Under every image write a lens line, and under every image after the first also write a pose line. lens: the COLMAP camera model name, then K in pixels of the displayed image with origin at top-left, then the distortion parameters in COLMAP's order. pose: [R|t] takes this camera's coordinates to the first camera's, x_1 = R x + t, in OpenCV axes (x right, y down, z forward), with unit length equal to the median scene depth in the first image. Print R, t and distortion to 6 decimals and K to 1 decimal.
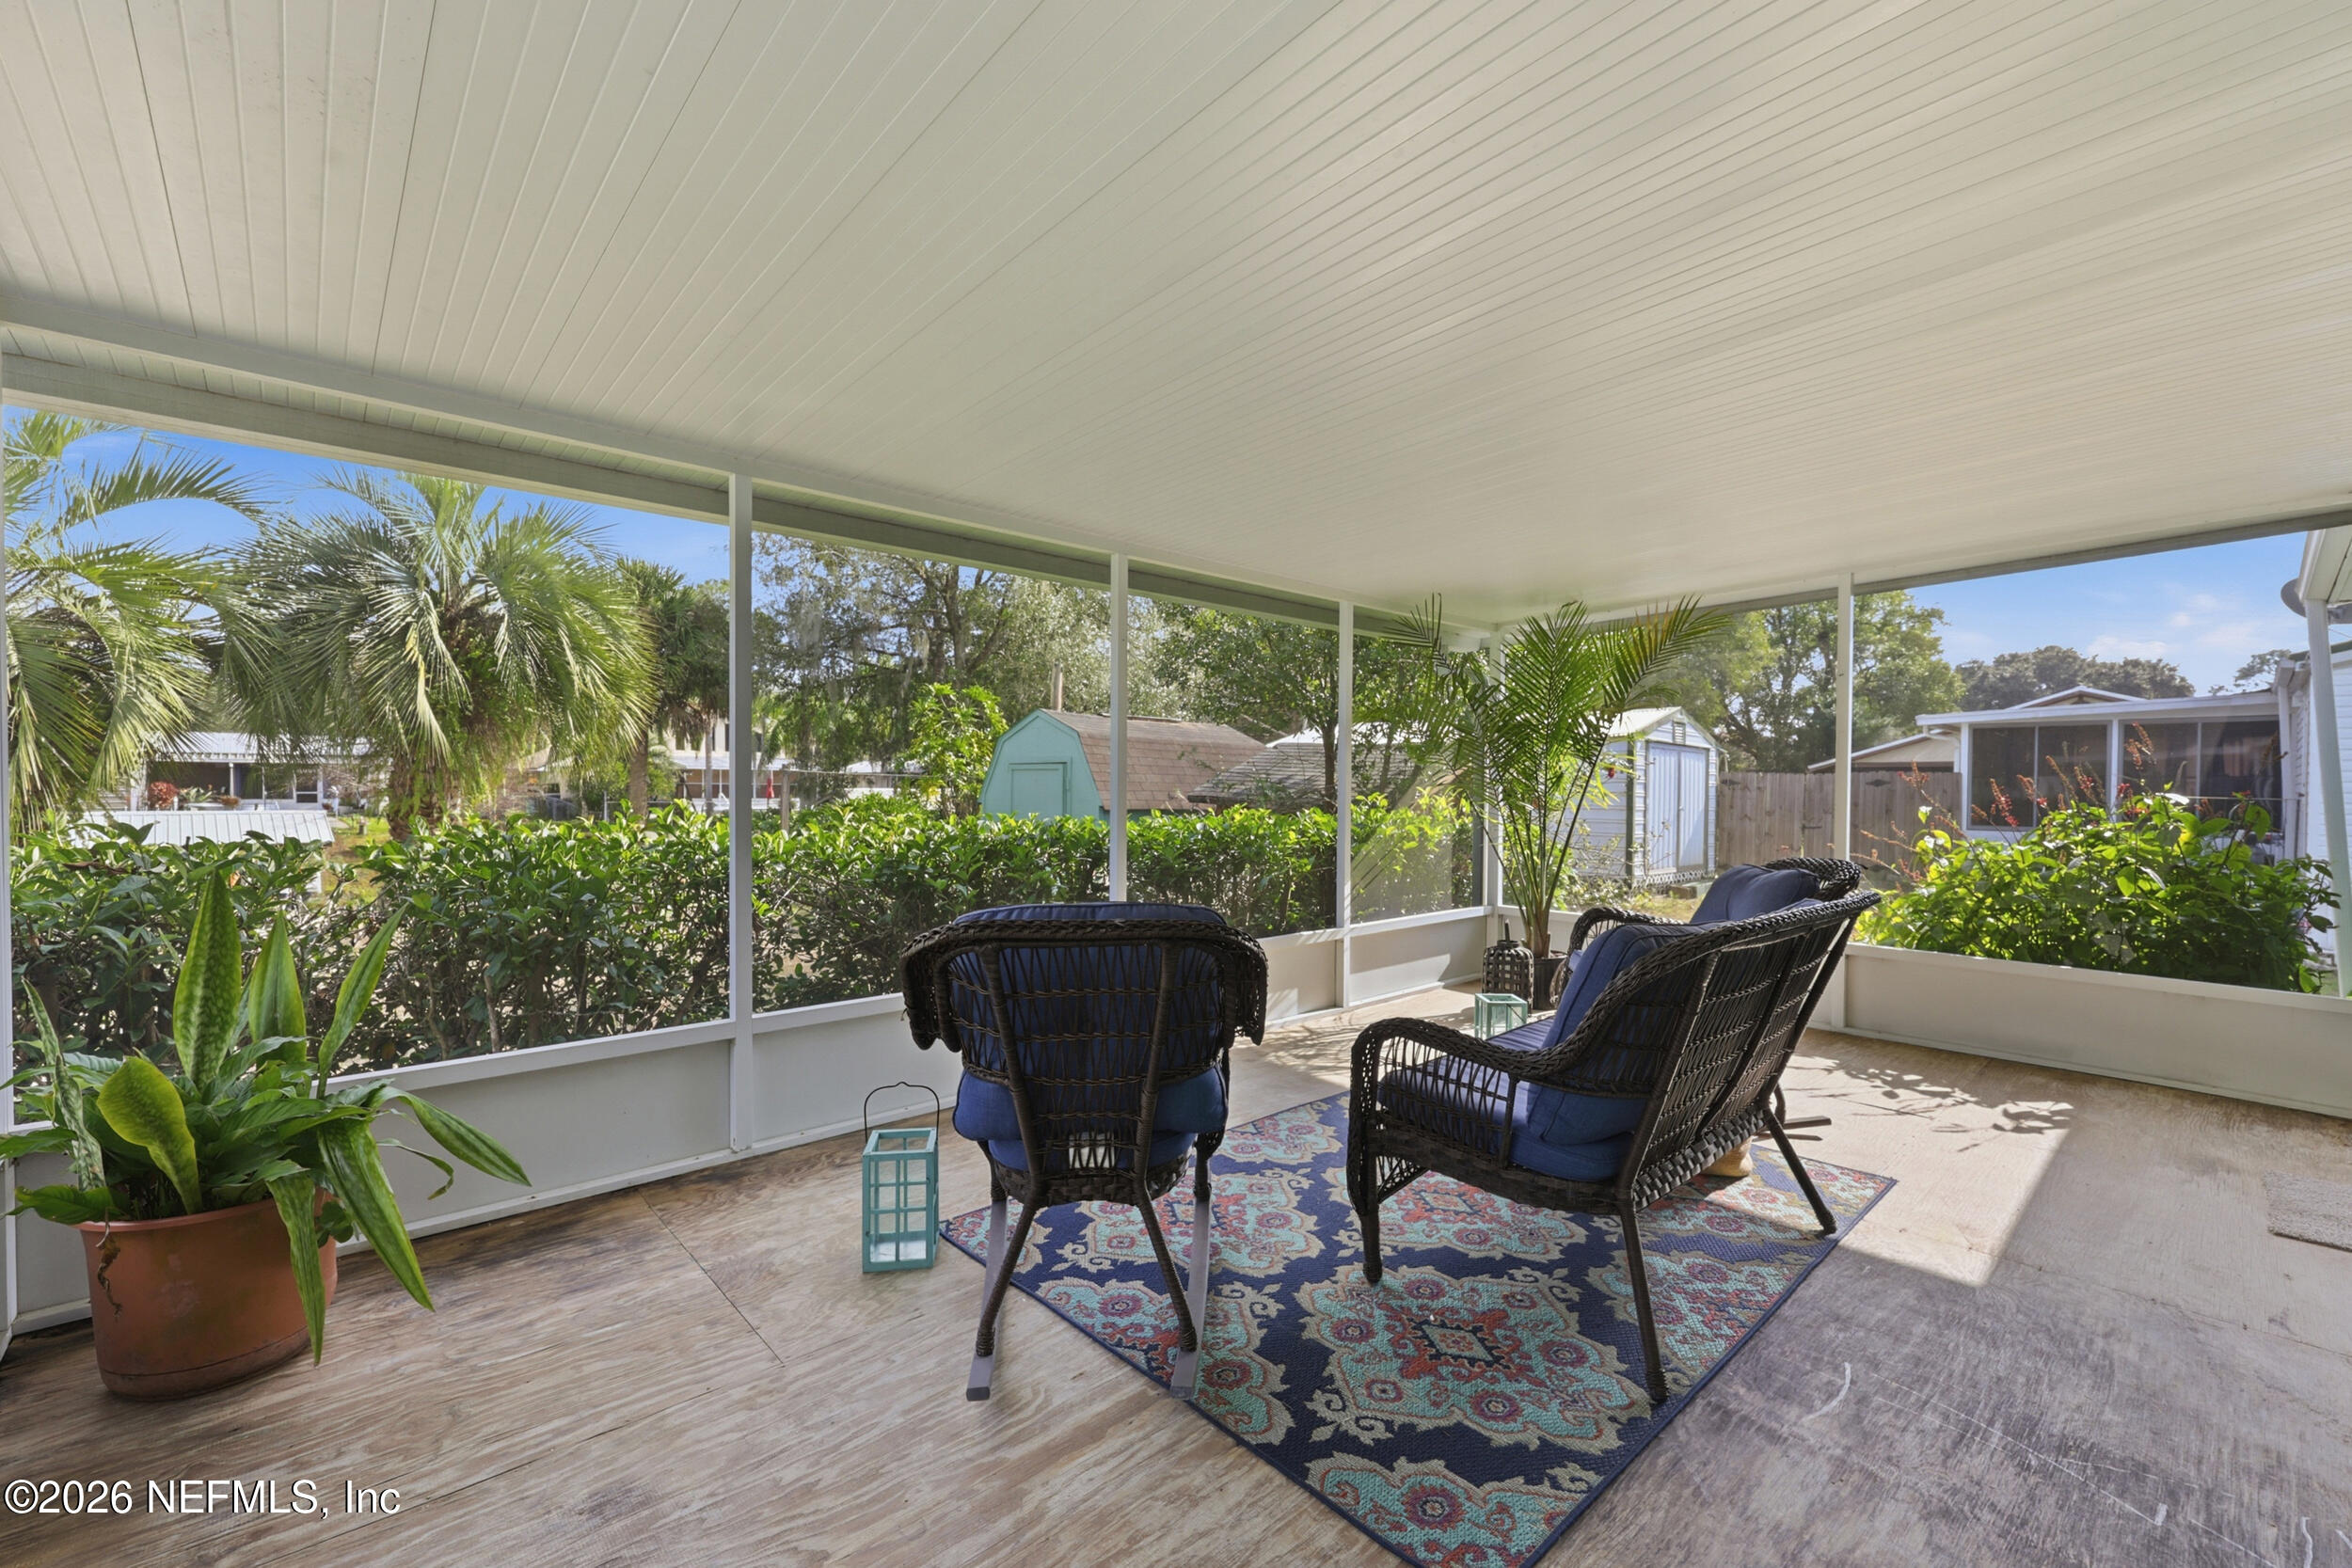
lens RADIAL K [[964.6, 0, 1172.2], [0, 964.6, 800.5], [0, 0, 1]] dist [0.001991, 0.000633]
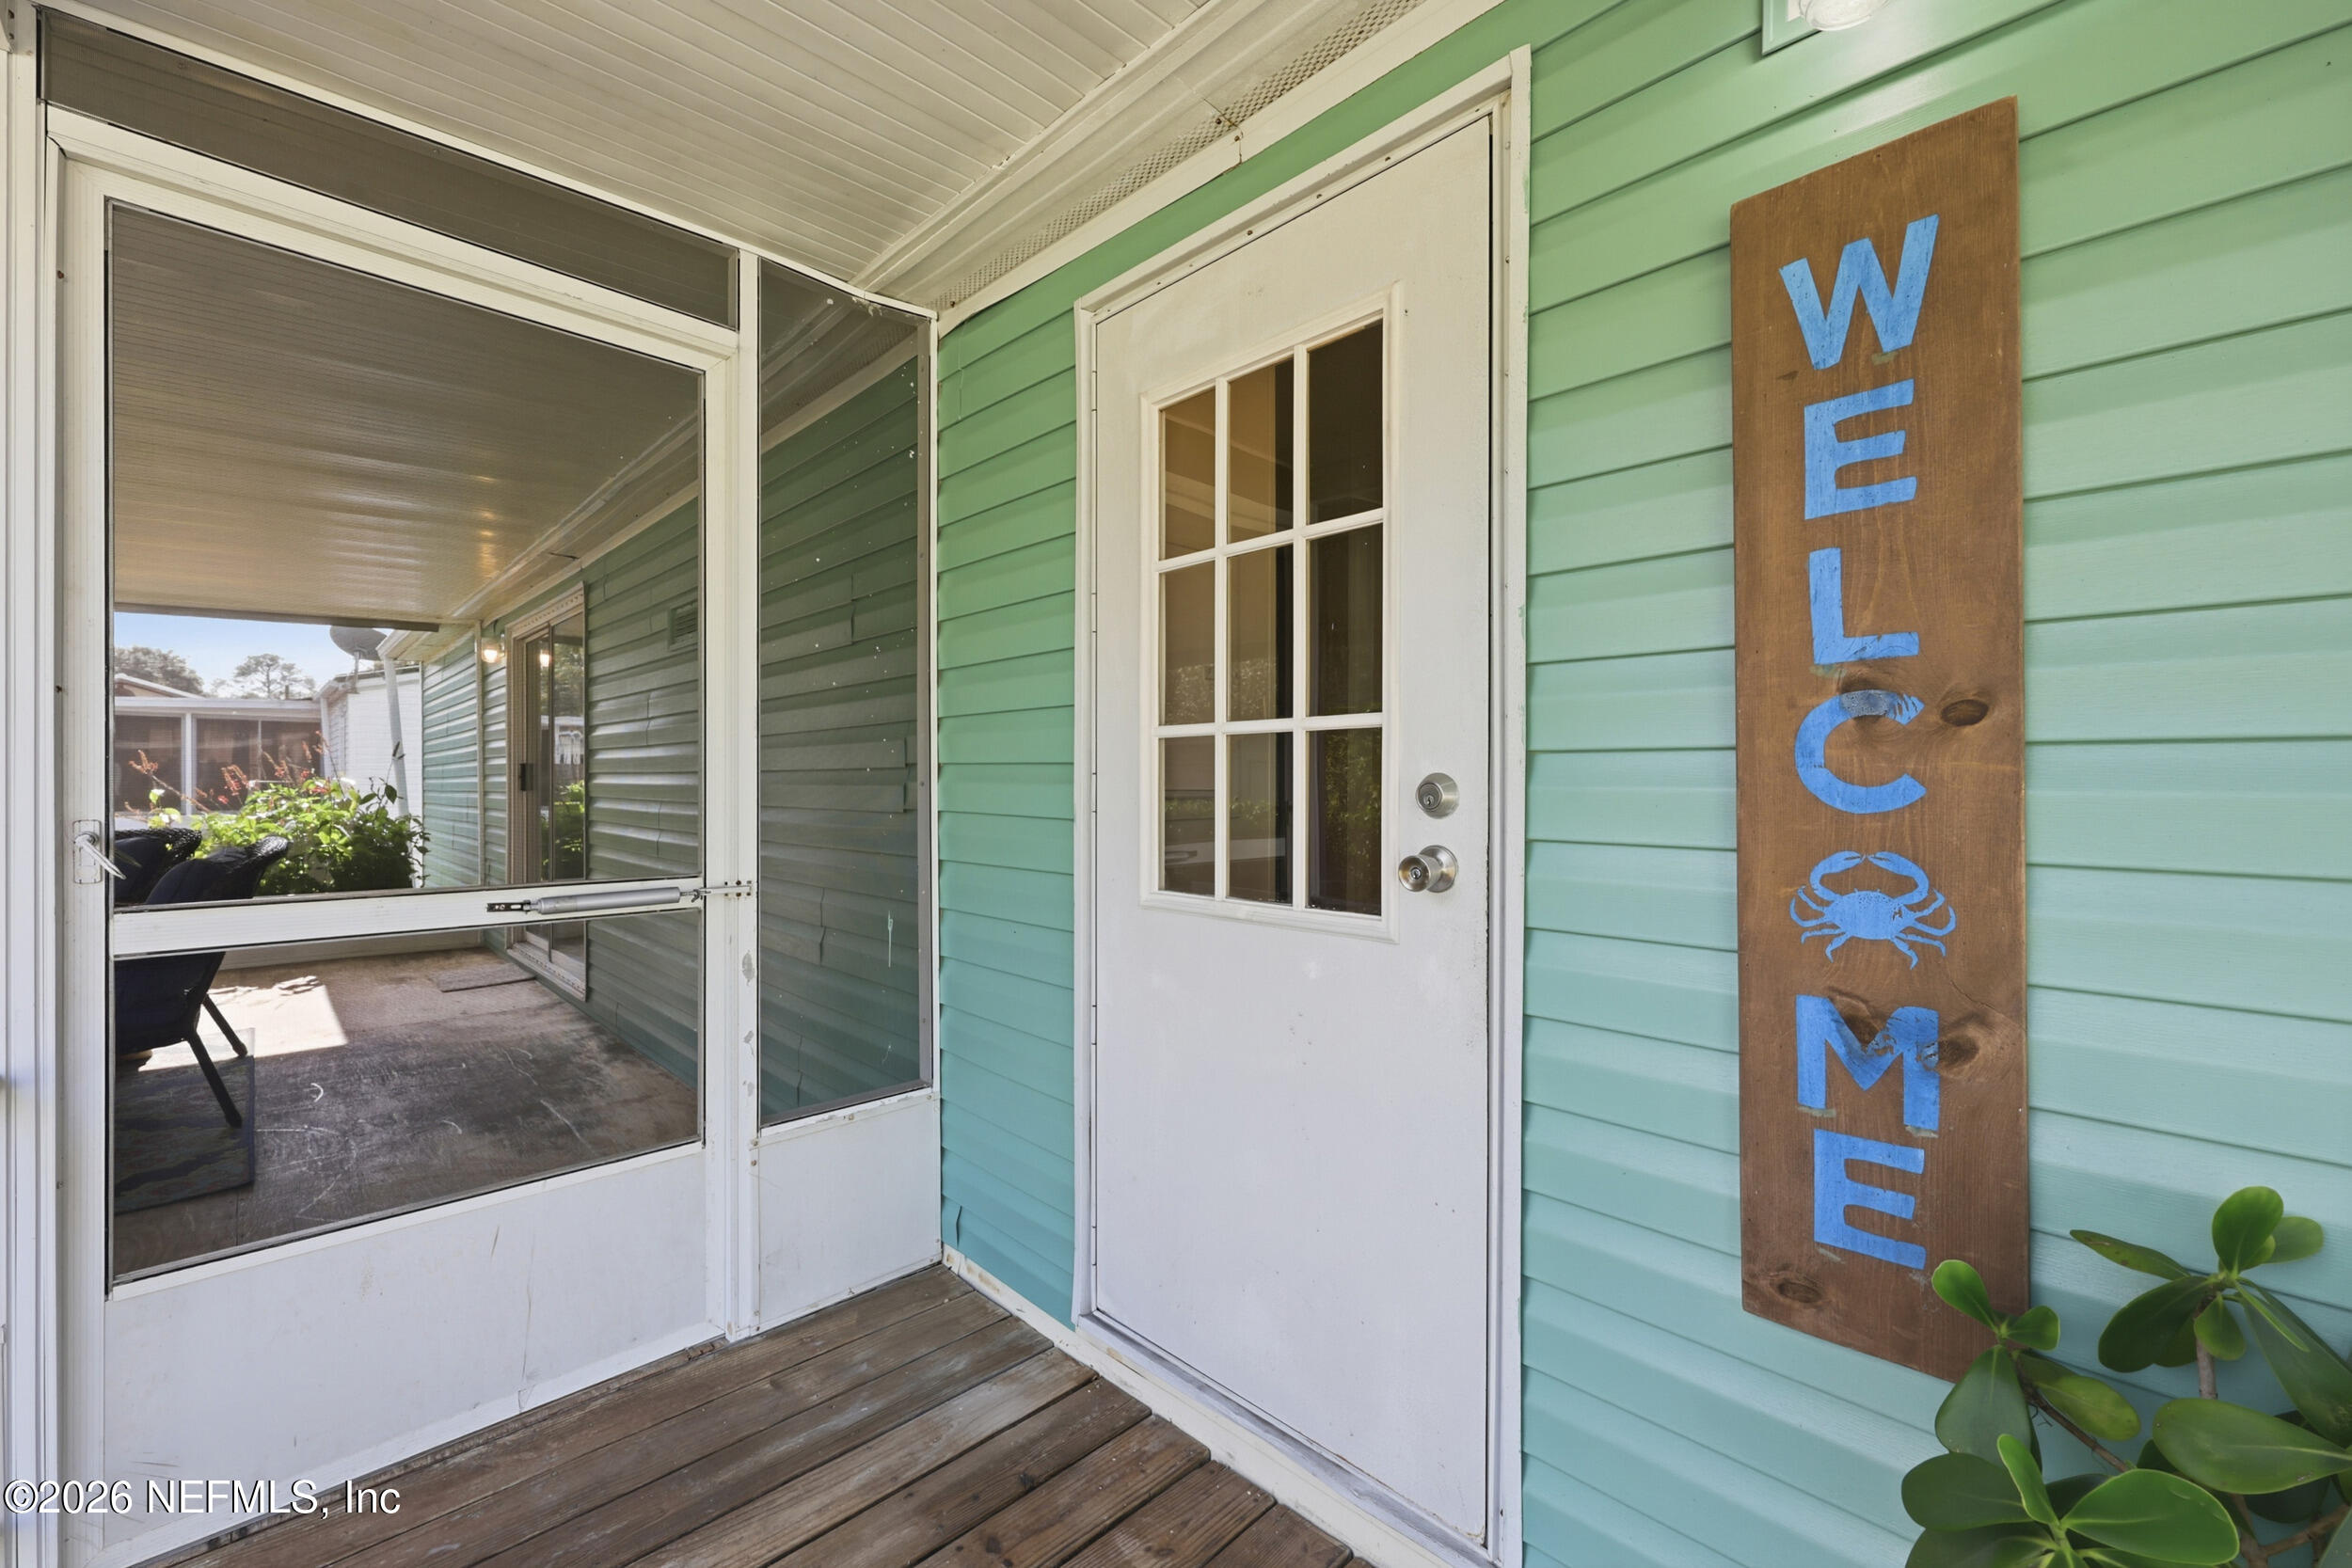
lens RADIAL K [[964.6, 0, 1177.5], [0, 964.6, 780.5], [0, 0, 1]] dist [0.001991, 0.000633]
pose [[-0.044672, -0.004869, 0.998990, -0.242259], [0.011964, 0.999914, 0.005409, 0.002075], [-0.998930, 0.012193, -0.044610, -0.115203]]
